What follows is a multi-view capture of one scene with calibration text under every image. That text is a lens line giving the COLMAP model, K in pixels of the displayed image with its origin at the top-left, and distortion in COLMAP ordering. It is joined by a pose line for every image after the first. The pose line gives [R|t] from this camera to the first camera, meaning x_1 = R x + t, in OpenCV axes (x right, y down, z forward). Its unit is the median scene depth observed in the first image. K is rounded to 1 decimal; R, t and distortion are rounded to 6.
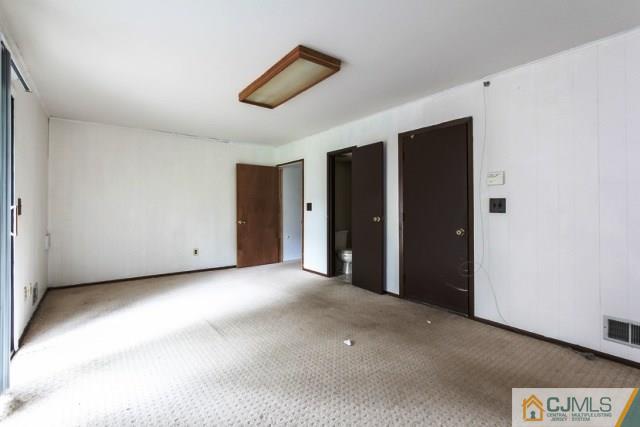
lens RADIAL K [[299.5, 0, 314.8], [0, 299.5, 206.7], [0, 0, 1]] dist [-0.001216, 0.000062]
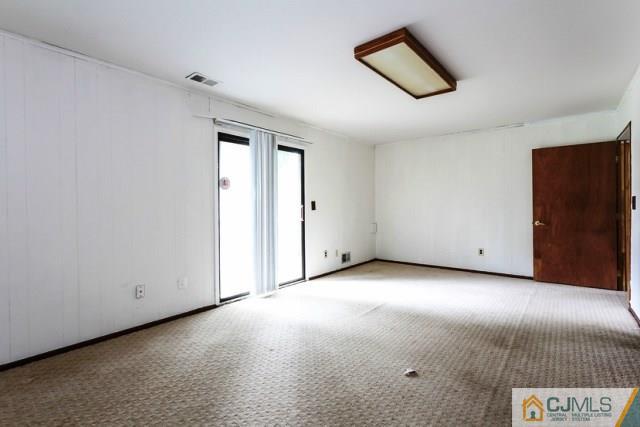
lens RADIAL K [[299.5, 0, 314.8], [0, 299.5, 206.7], [0, 0, 1]] dist [-0.001216, 0.000062]
pose [[0.236870, -0.000708, -0.971541, 0.401957], [0.010451, 0.999944, 0.001819, 0.001110], [0.971485, -0.010584, 0.236864, 0.268990]]
